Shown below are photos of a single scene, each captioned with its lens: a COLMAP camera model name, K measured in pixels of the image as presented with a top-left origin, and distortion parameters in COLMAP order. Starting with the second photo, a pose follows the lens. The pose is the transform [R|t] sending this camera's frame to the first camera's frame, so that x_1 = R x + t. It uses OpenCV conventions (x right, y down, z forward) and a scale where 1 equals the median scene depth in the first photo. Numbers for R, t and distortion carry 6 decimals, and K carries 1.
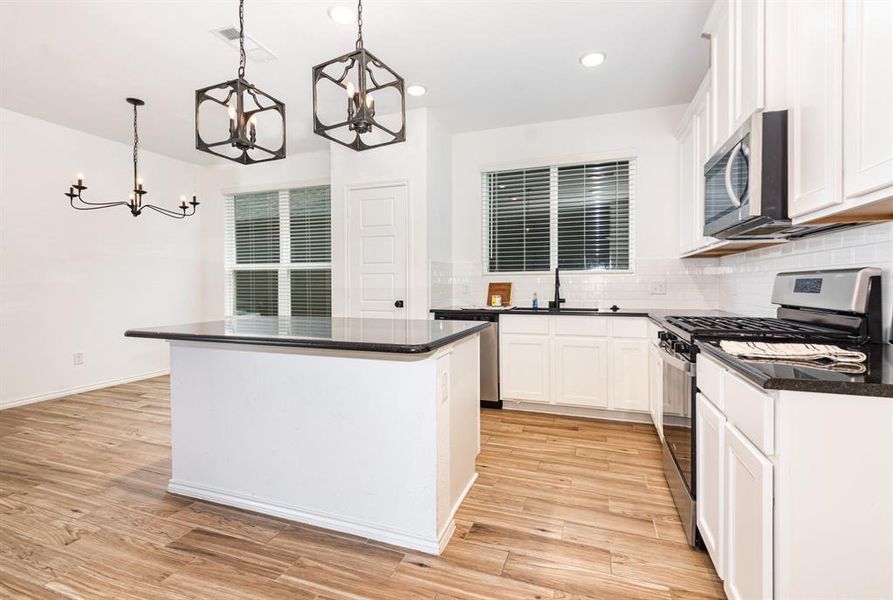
lens RADIAL K [[399.6, 0, 446.2], [0, 399.6, 287.1], [0, 0, 1]] dist [-0.000327, -0.000313]
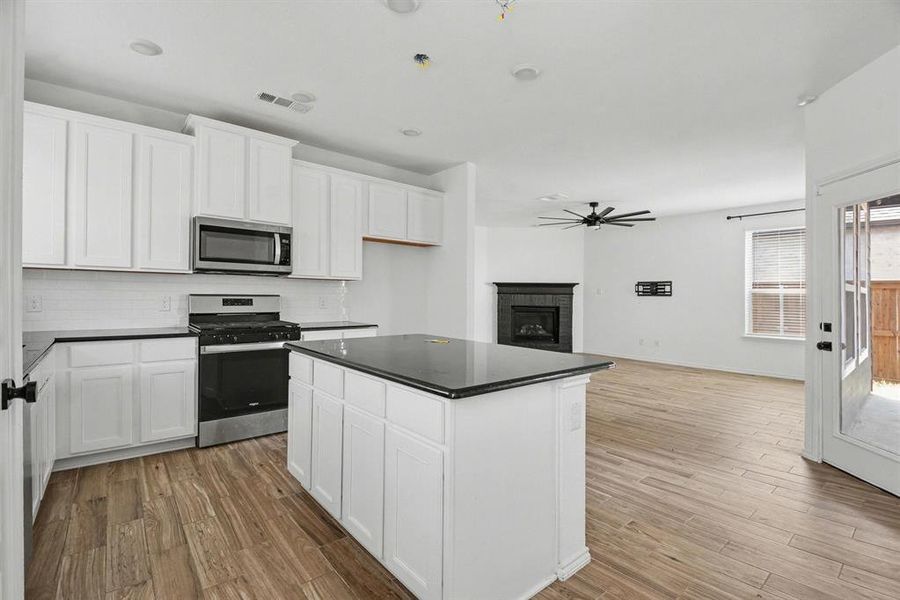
lens RADIAL K [[464.1, 0, 450.0], [0, 464.1, 300.0], [0, 0, 1]] dist [-0.002376, -0.000361]
pose [[-0.868875, -0.010435, 0.494921, -1.094142], [-0.007216, 0.999939, 0.008416, -0.039325], [-0.494978, 0.003741, -0.868897, 2.364522]]
